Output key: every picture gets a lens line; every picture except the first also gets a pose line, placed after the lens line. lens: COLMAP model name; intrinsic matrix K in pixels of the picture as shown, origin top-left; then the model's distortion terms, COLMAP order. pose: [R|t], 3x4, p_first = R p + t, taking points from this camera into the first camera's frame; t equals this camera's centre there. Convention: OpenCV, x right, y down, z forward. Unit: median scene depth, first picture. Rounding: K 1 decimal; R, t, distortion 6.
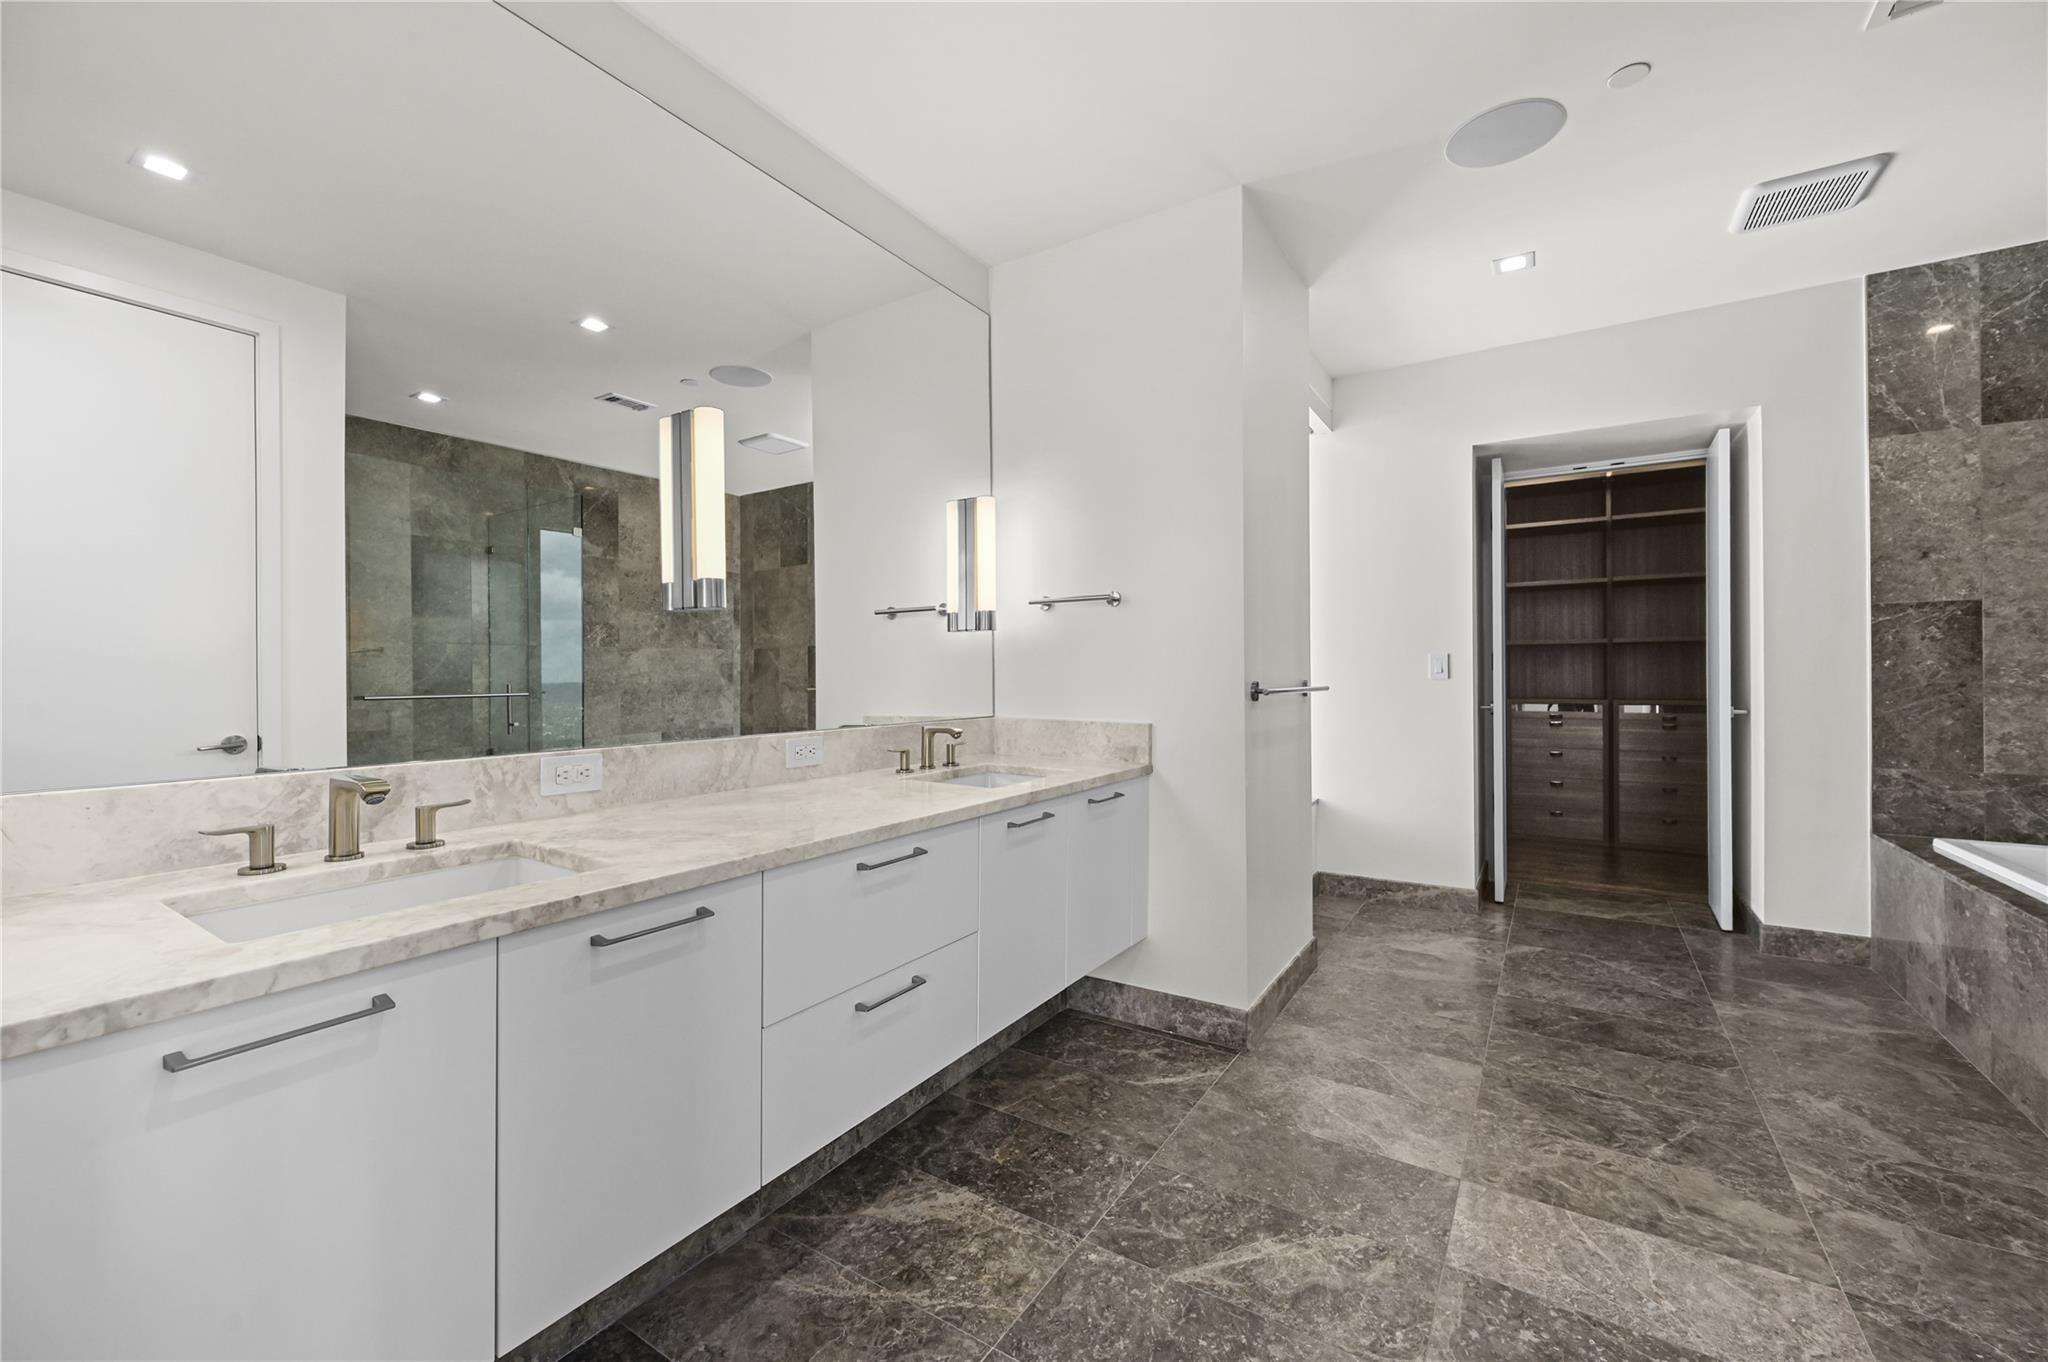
lens RADIAL K [[824.2, 0, 1001.5], [0, 824.2, 699.4], [0, 0, 1]] dist [0.000892, -0.000536]
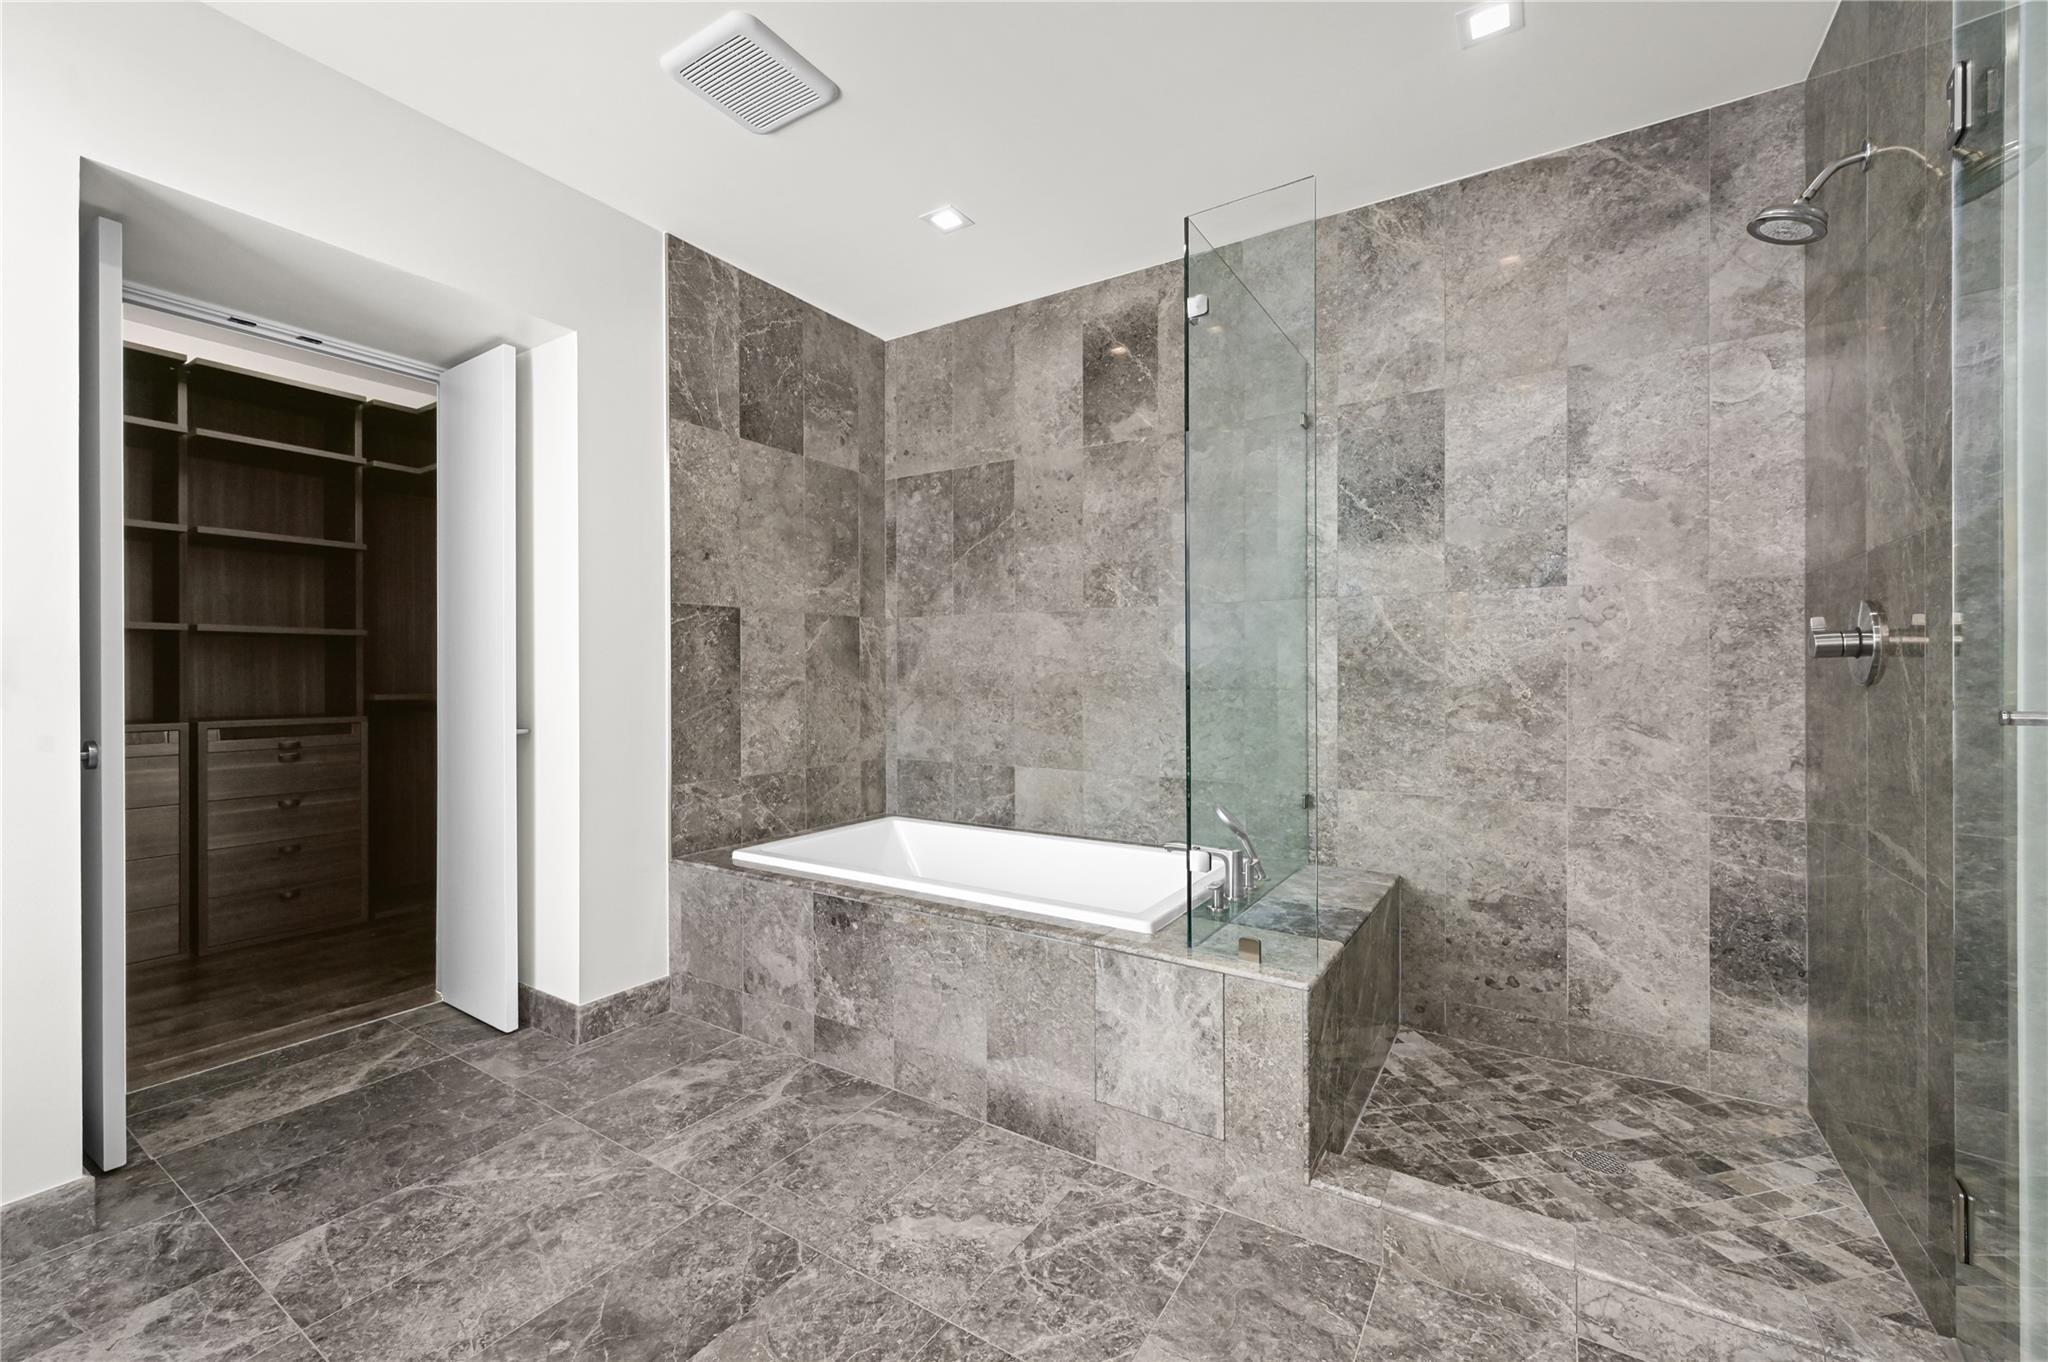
lens RADIAL K [[824.2, 0, 1029.2], [0, 824.2, 668.9], [0, 0, 1]] dist [0.000892, -0.000536]
pose [[-0.043718, 0.011523, 0.998977, 0.150452], [0.032651, 0.999416, -0.010099, -0.022700], [-0.998510, 0.032176, -0.044069, 0.674890]]
